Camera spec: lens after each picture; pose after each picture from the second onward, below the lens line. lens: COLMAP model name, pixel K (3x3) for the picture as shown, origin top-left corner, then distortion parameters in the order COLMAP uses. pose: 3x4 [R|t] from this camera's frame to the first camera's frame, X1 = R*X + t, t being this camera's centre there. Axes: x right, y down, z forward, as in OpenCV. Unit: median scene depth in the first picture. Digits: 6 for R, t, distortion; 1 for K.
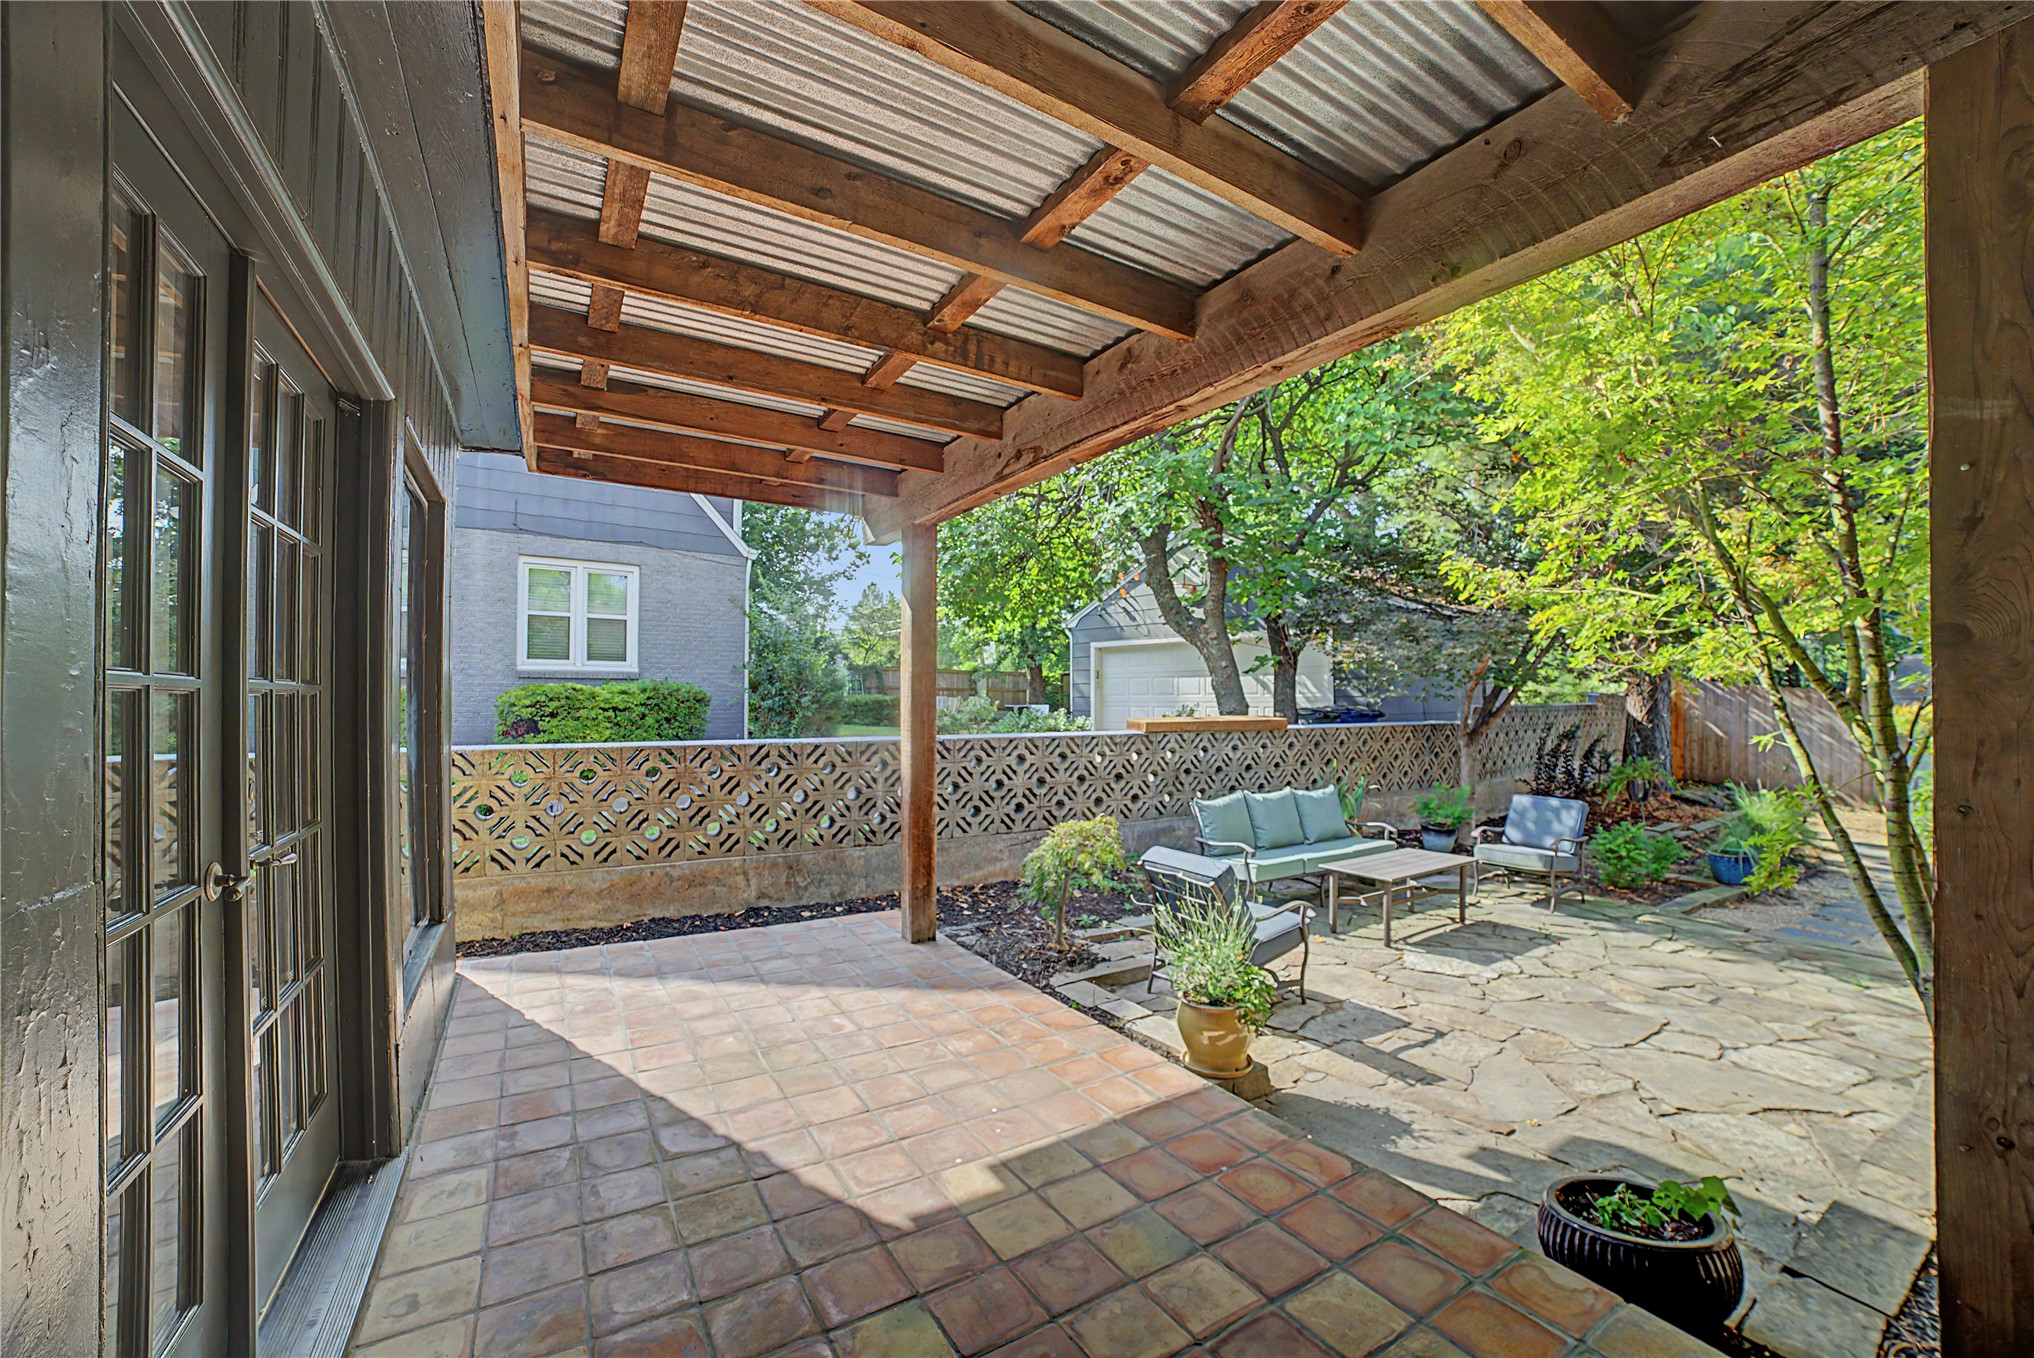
lens RADIAL K [[826.1, 0, 1017.0], [0, 826.1, 679.0], [0, 0, 1]] dist [-0.101777, 0.033127]
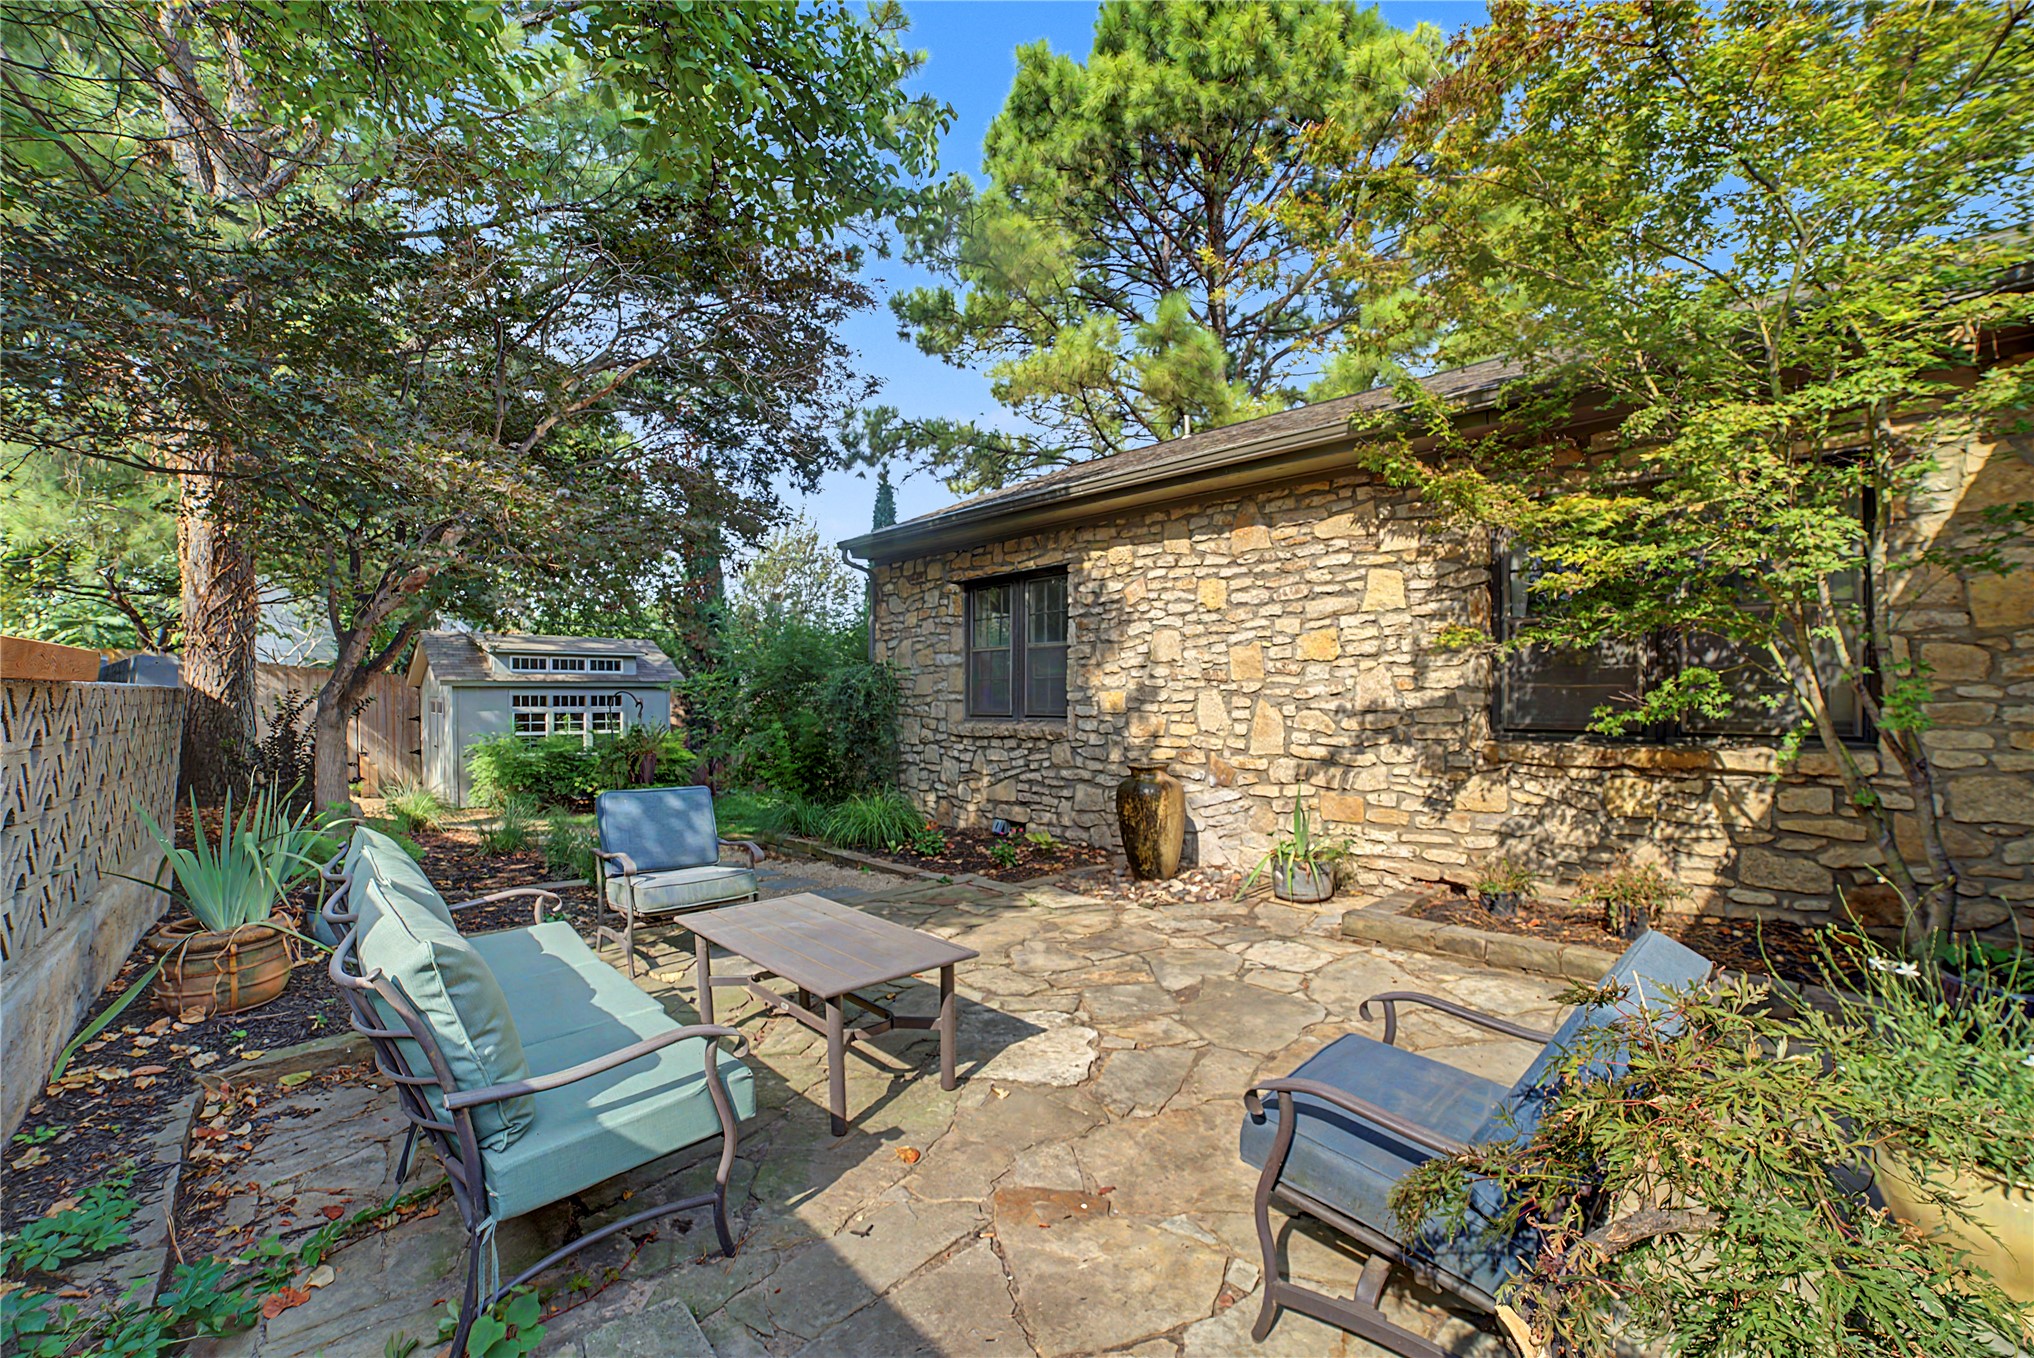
lens RADIAL K [[852.1, 0, 1019.0], [0, 852.1, 700.8], [0, 0, 1]] dist [-0.113229, 0.033213]
pose [[-0.207274, -0.010753, 0.978224, -0.050310], [-0.017778, 0.999816, 0.007223, 0.078510], [-0.978121, -0.015893, -0.207427, 0.974338]]
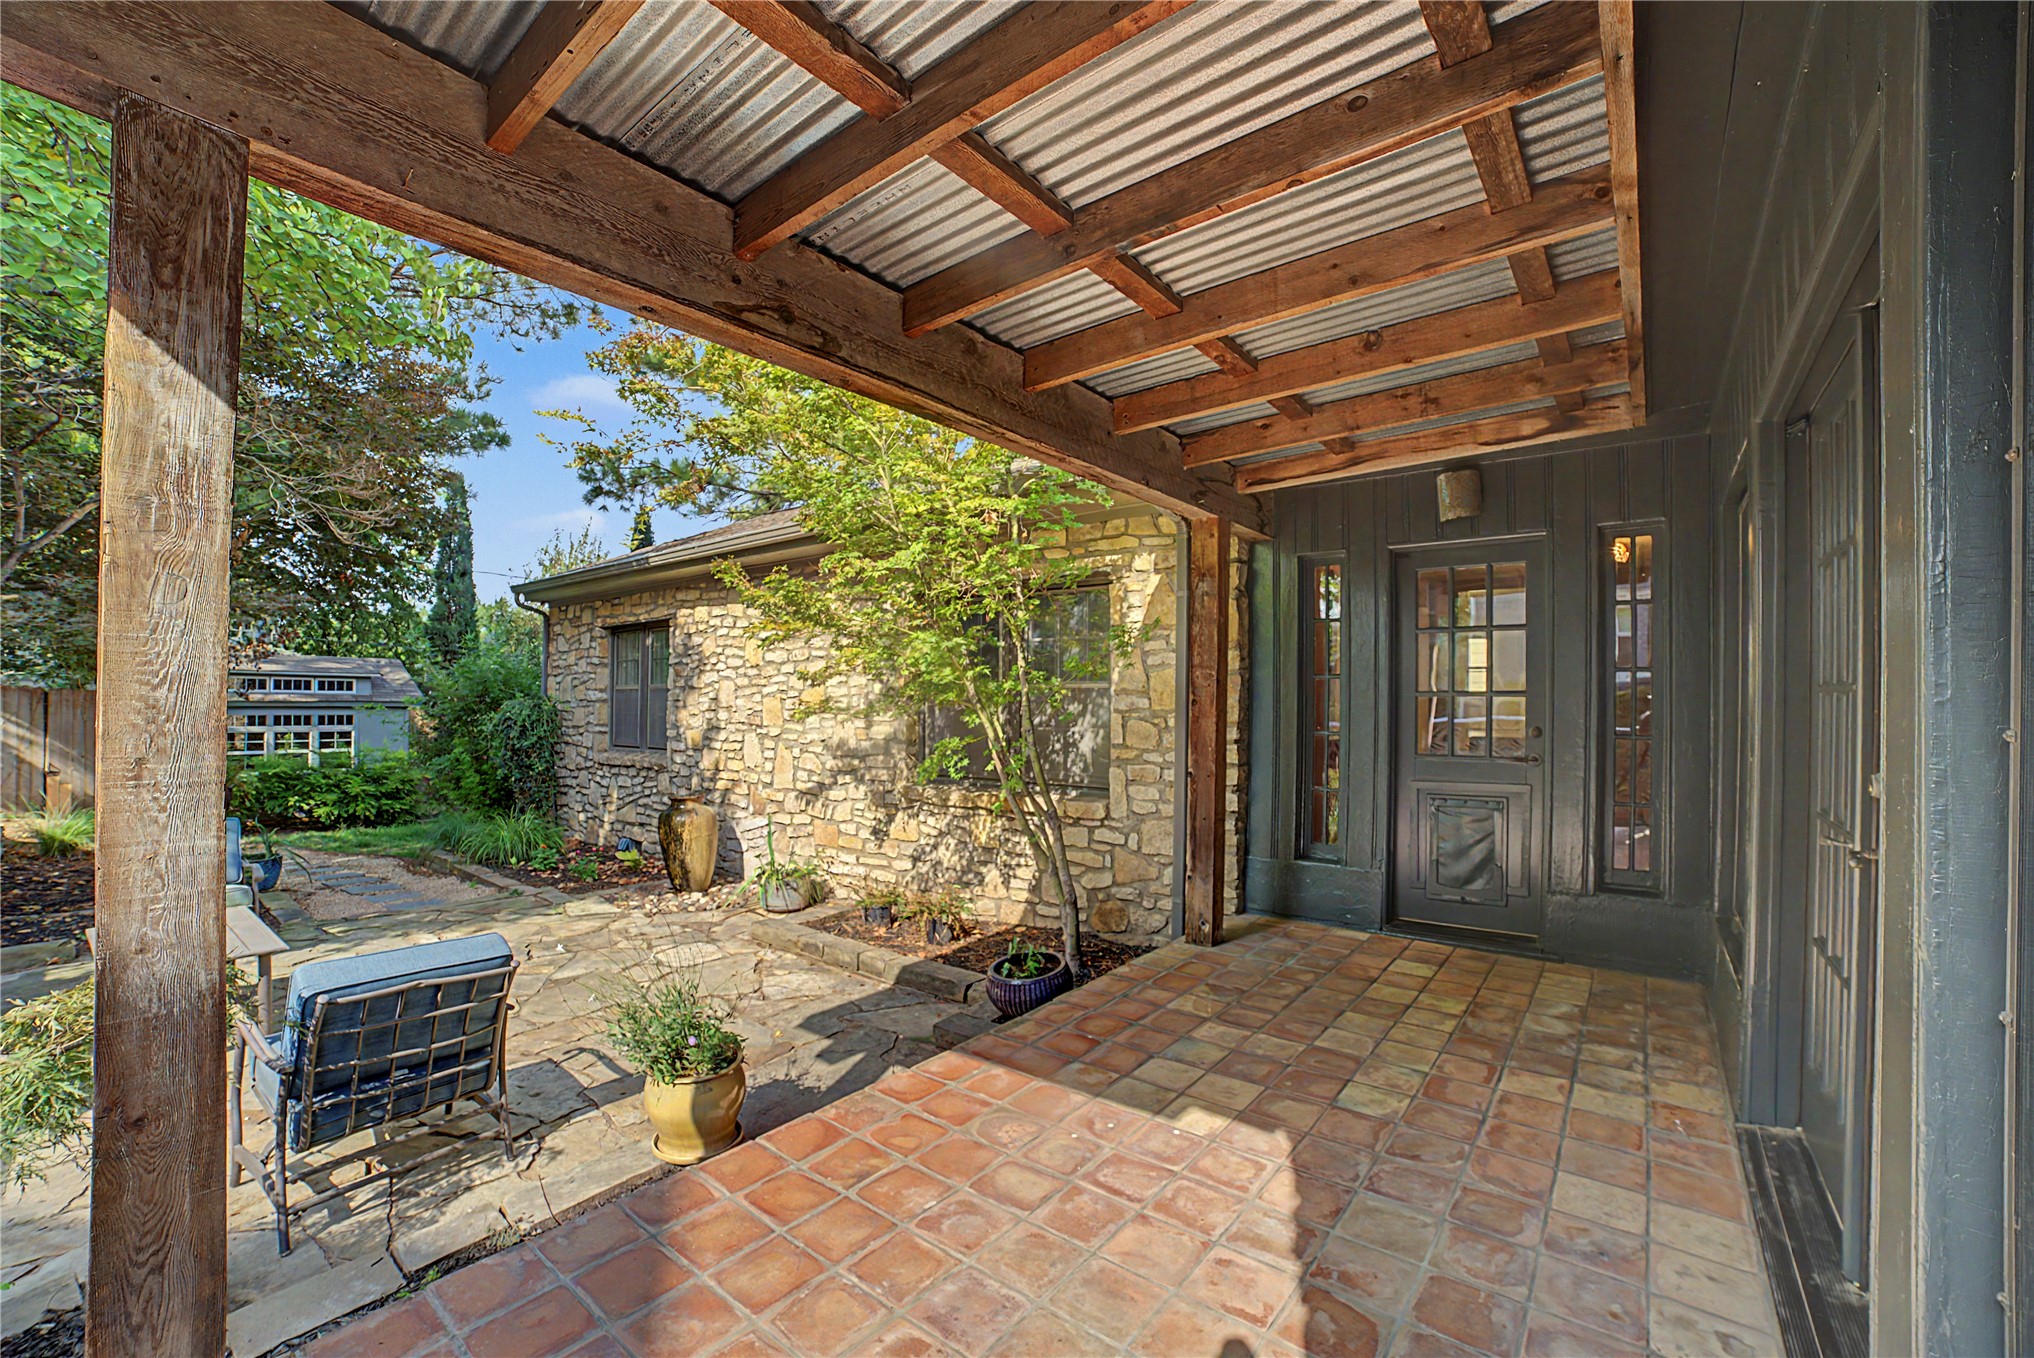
lens RADIAL K [[840.6, 0, 1021.6], [0, 840.6, 690.5], [0, 0, 1]] dist [-0.110664, 0.035604]
pose [[-0.359457, 0.007814, 0.933129, -0.367833], [-0.027871, 0.999429, -0.019106, 0.016956], [-0.932745, -0.032875, -0.359034, 0.586082]]
